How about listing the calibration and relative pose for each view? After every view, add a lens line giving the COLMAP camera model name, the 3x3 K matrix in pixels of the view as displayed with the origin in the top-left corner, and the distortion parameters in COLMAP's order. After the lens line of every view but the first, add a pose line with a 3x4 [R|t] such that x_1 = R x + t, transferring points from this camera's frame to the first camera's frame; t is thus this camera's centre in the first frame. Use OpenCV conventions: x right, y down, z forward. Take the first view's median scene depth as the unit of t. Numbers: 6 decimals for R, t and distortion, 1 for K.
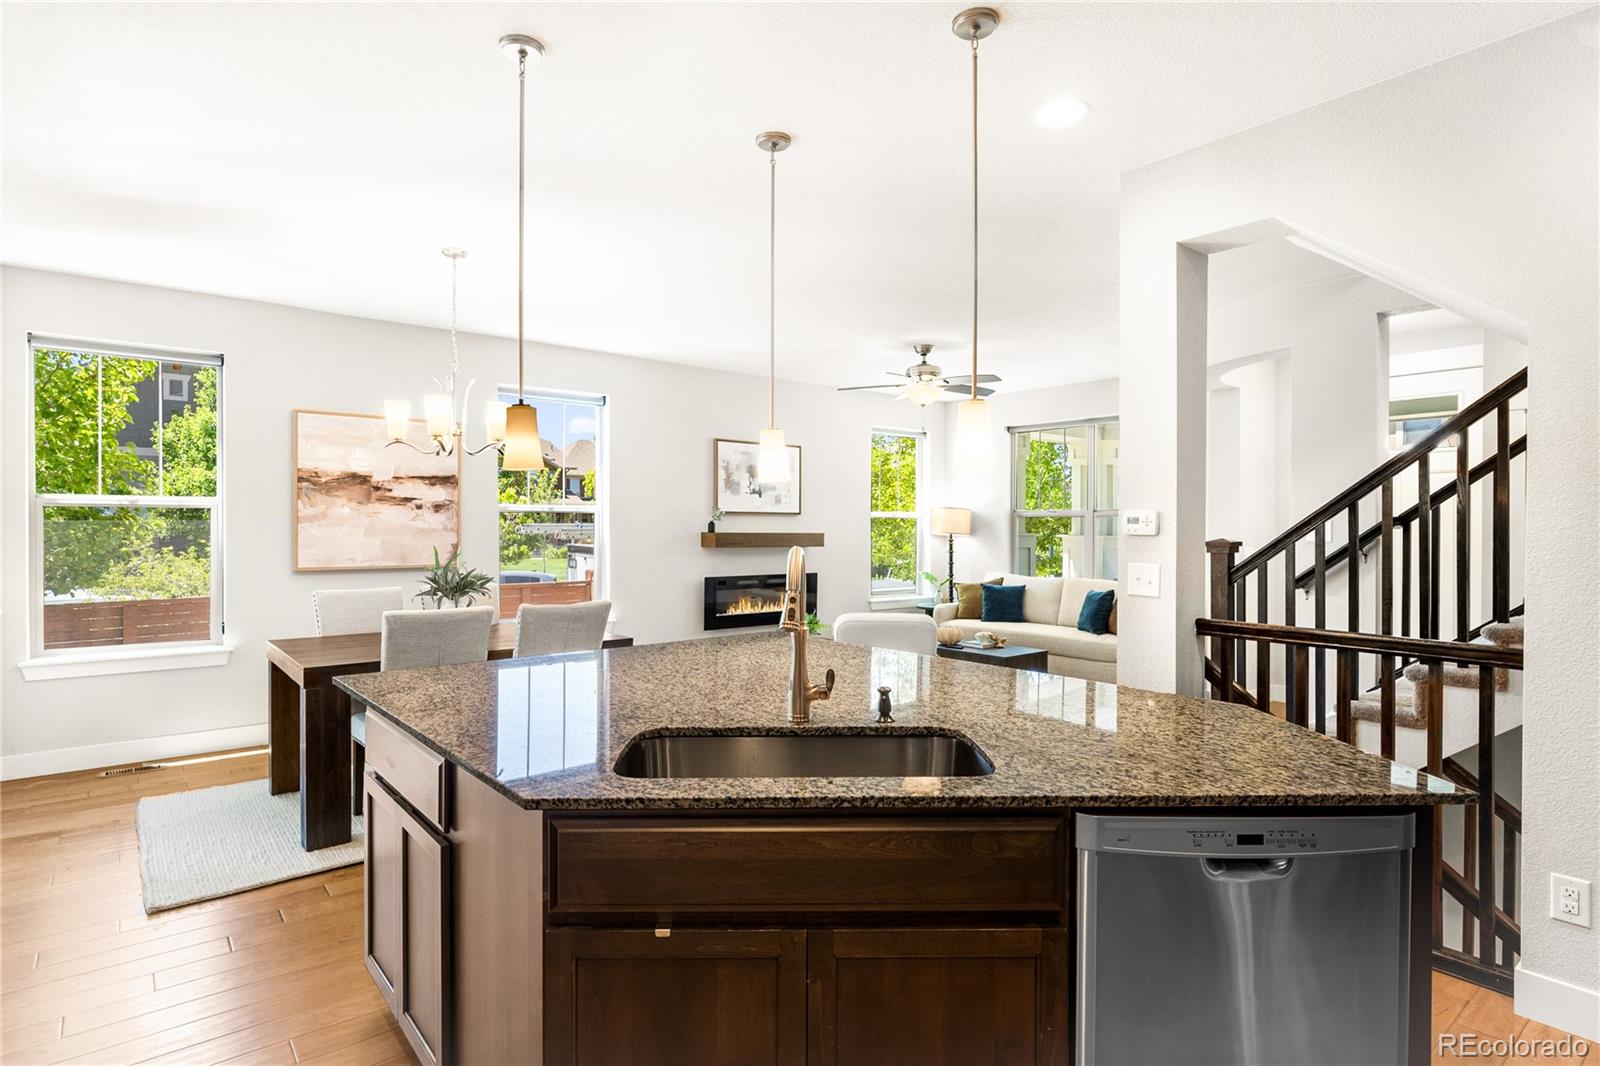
lens RADIAL K [[815.2, 0, 790.7], [0, 815.2, 533.2], [0, 0, 1]] dist [-0.002941, 0.000769]
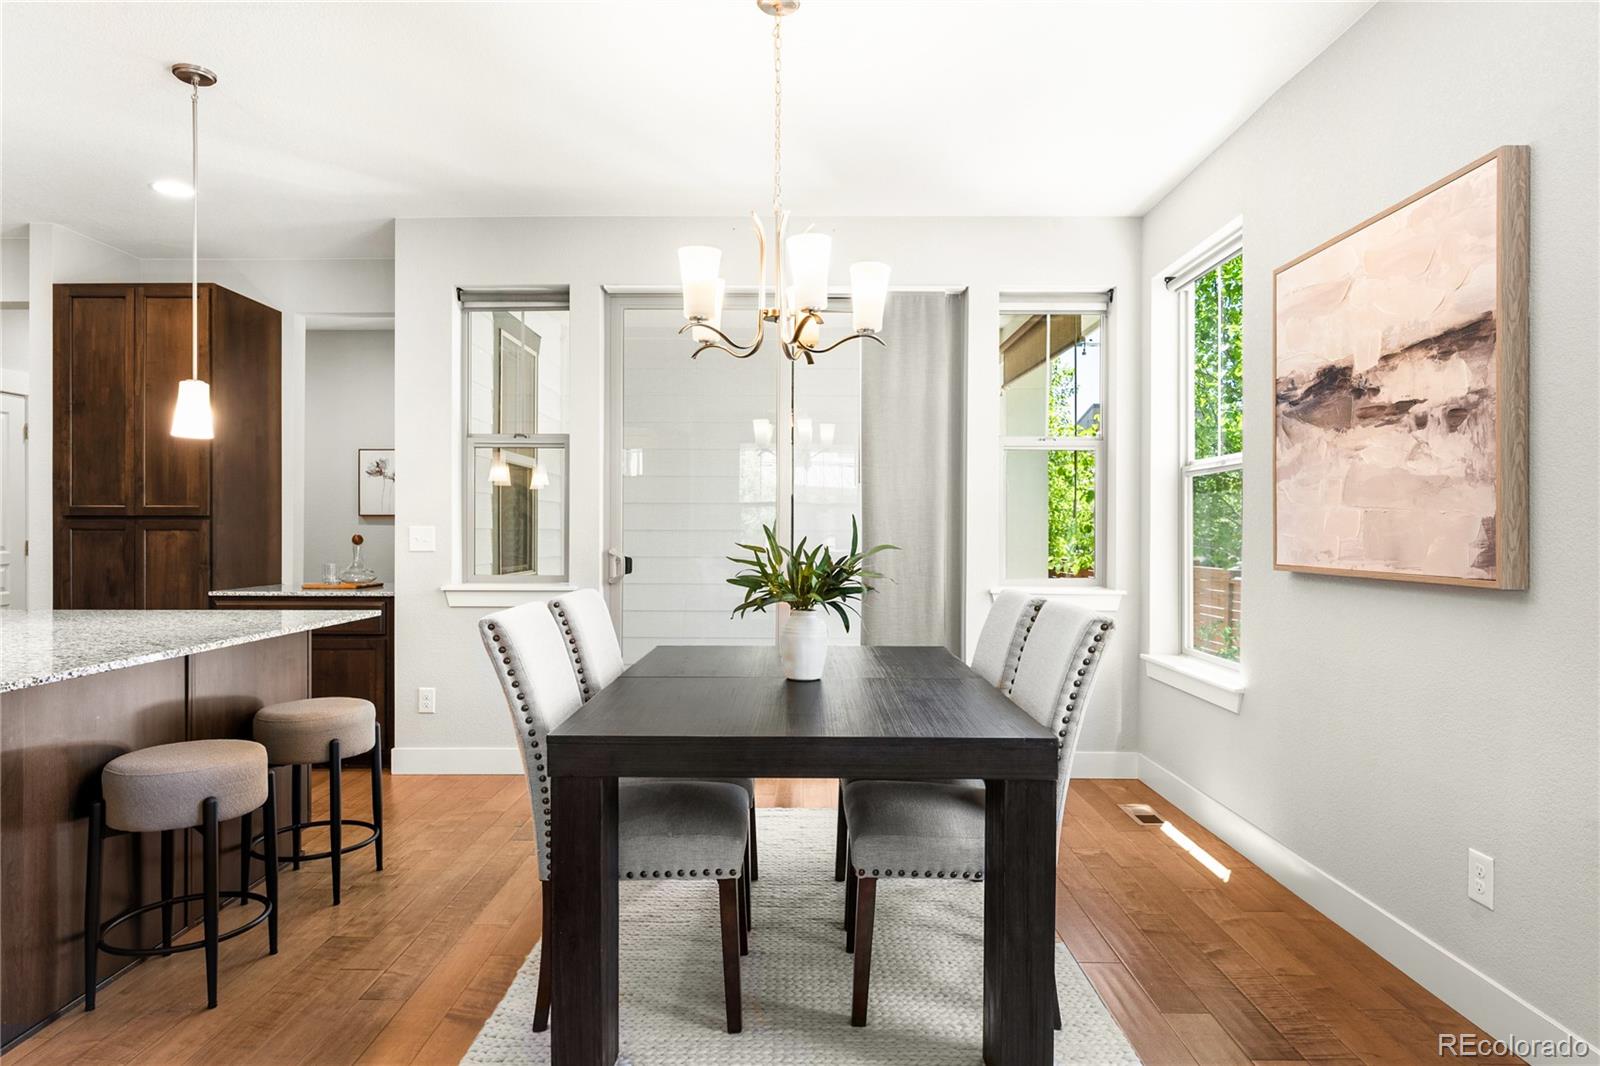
lens RADIAL K [[917.6, 0, 795.6], [0, 917.6, 529.4], [0, 0, 1]] dist [0.001487, -0.002109]
pose [[-0.623293, -0.006031, -0.781965, 0.057449], [-0.010606, 0.999943, 0.000742, 0.020183], [0.781917, 0.008756, -0.623321, 1.026802]]
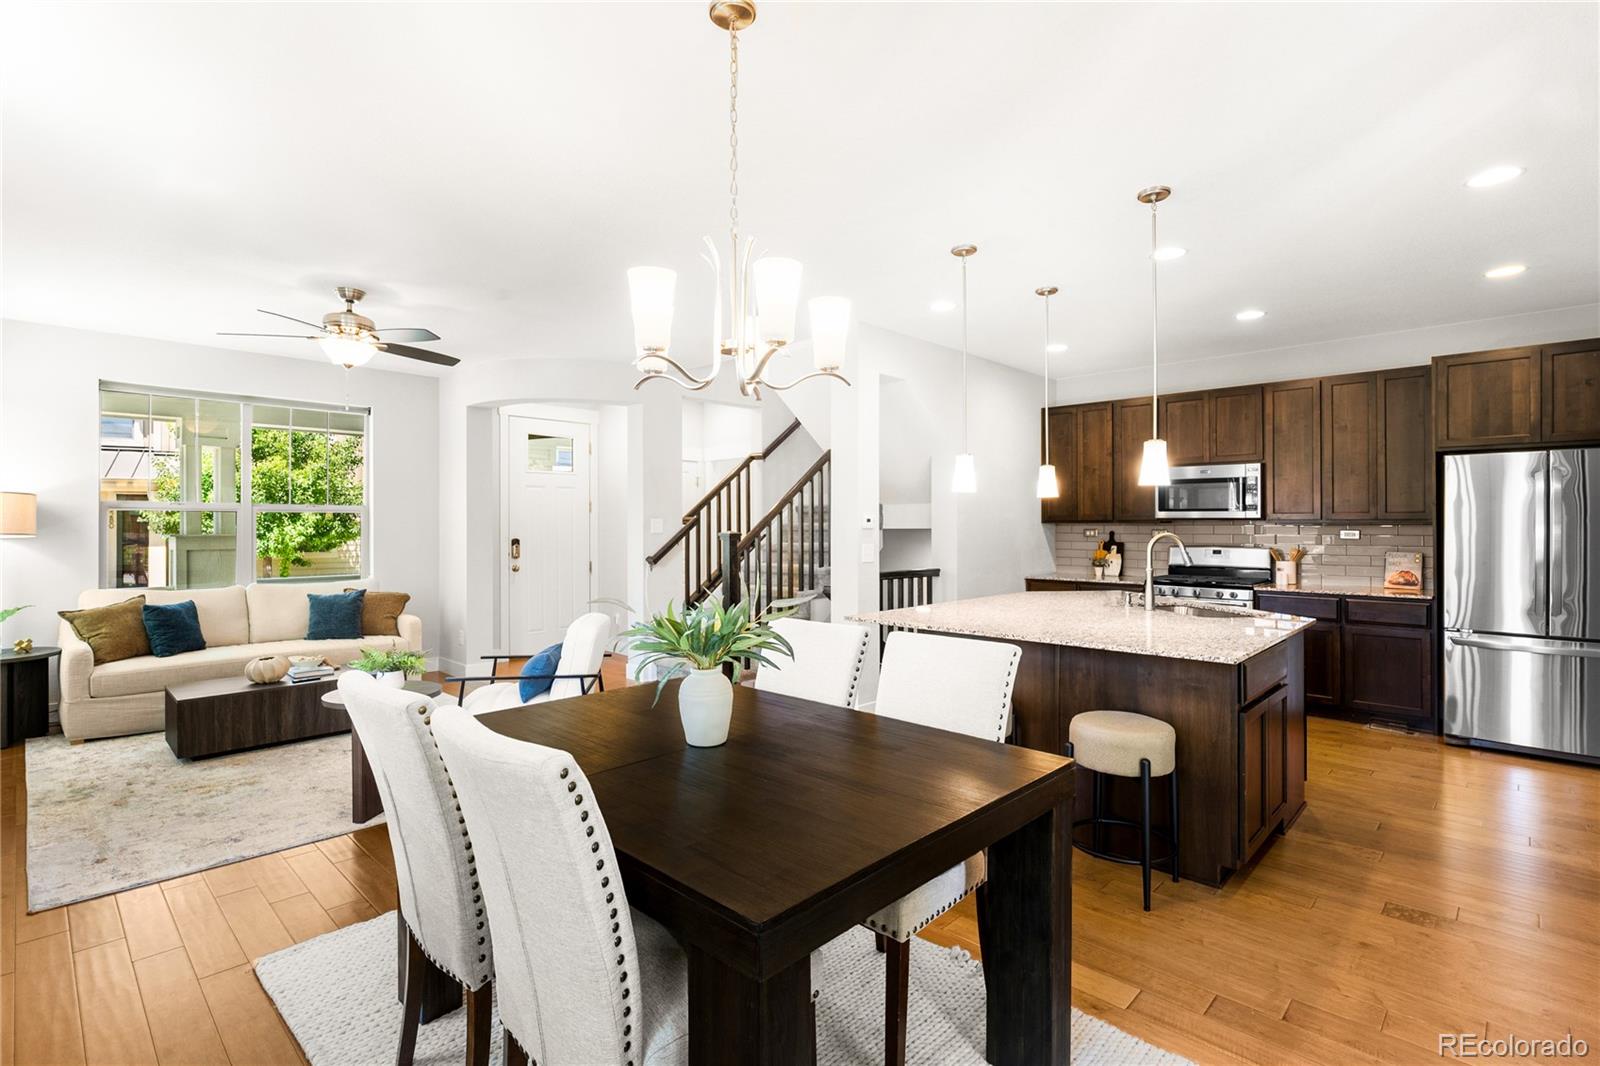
lens RADIAL K [[776.4, 0, 799.3], [0, 776.4, 533.6], [0, 0, 1]] dist [0.001603, -0.000117]
pose [[-0.120535, -0.015347, 0.992590, -0.686609], [0.009382, 0.999818, 0.016598, -0.006727], [-0.992665, 0.011313, -0.120369, 0.736490]]
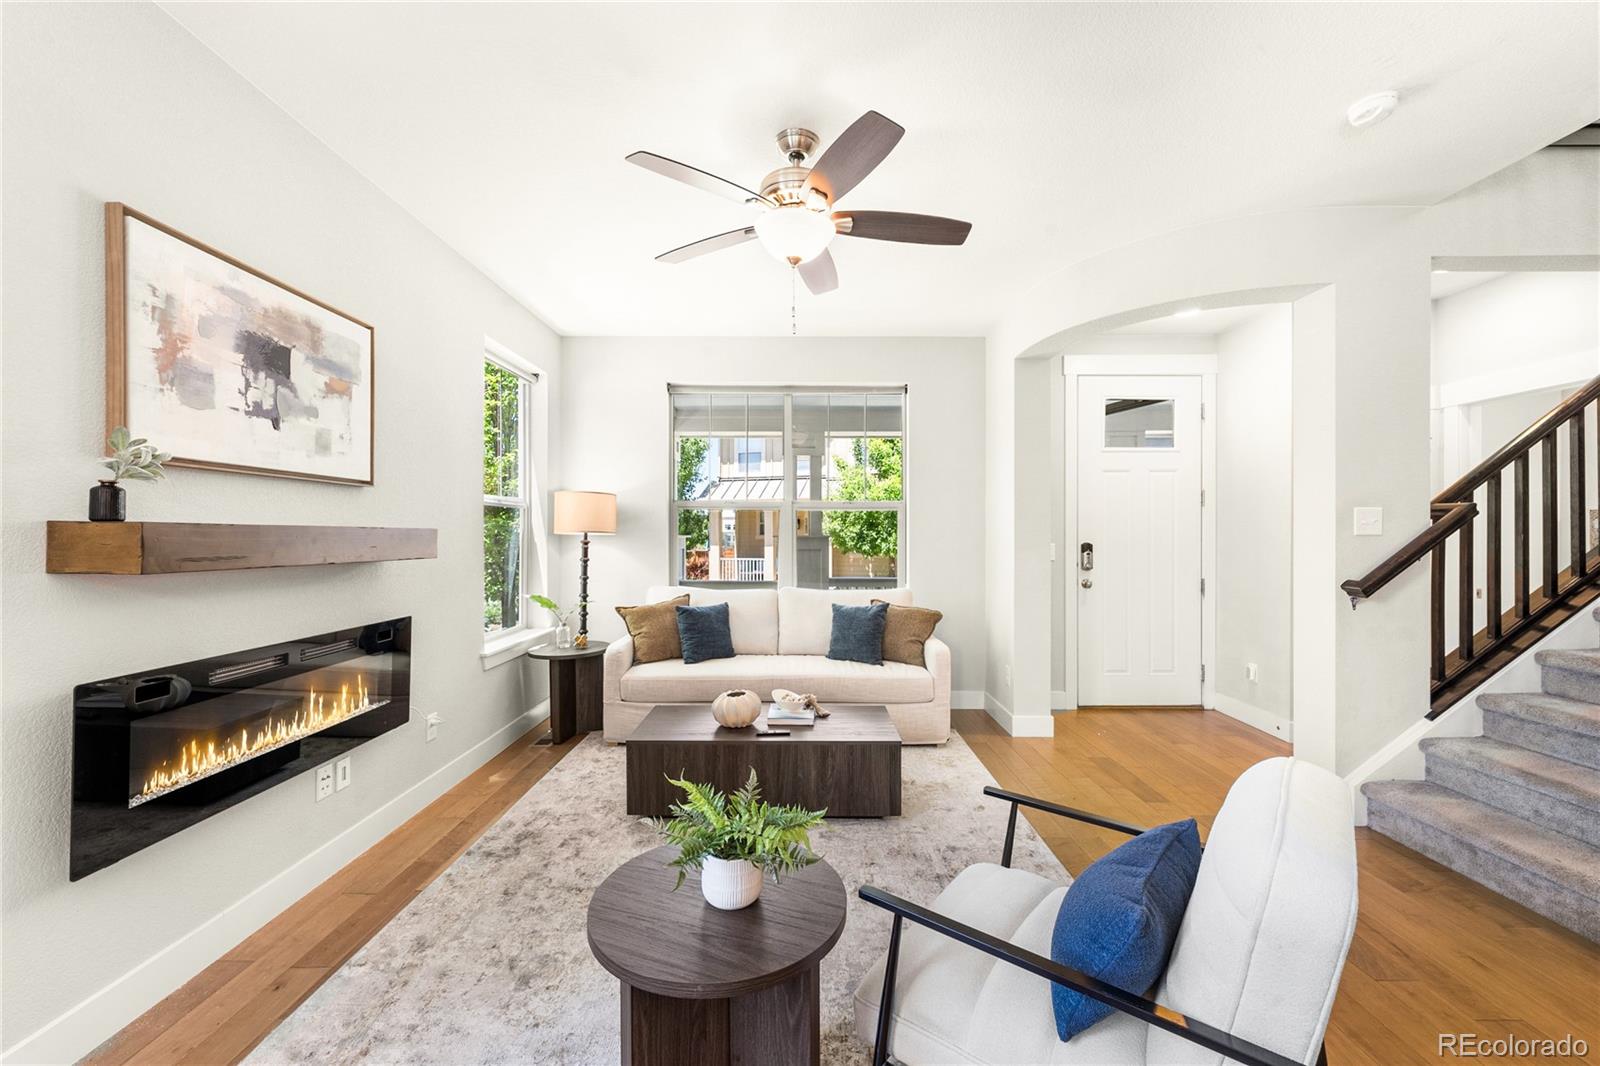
lens RADIAL K [[631.2, 0, 789.9], [0, 631.2, 531.9], [0, 0, 1]] dist [0.000808, 0.000304]
pose [[0.636086, -0.000834, 0.771617, -0.143566], [0.007581, 0.999958, -0.005169, 0.006704], [-0.771581, 0.009137, 0.636066, 0.845375]]
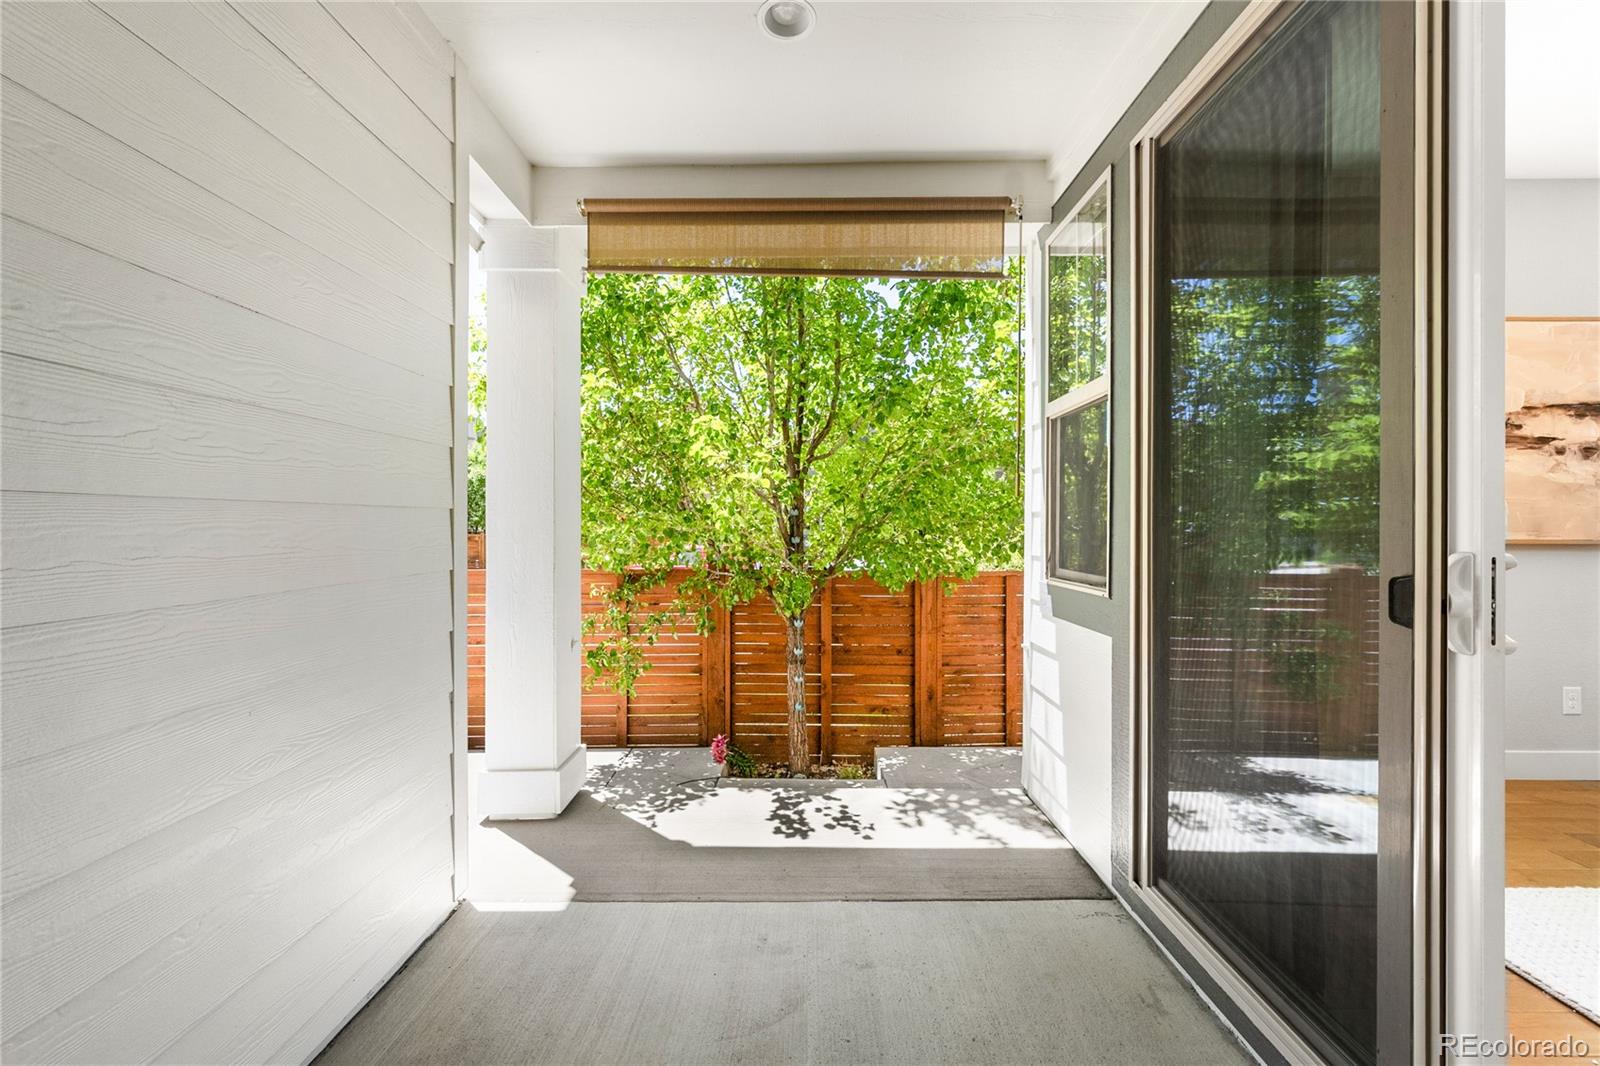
lens RADIAL K [[631.2, 0, 803.1], [0, 631.2, 527.1], [0, 0, 1]] dist [0.000808, 0.000304]
pose [[0.778812, -0.000945, -0.627256, -0.603849], [-0.004247, 0.999968, -0.006780, 0.034202], [0.627243, 0.007944, 0.778783, 0.222566]]
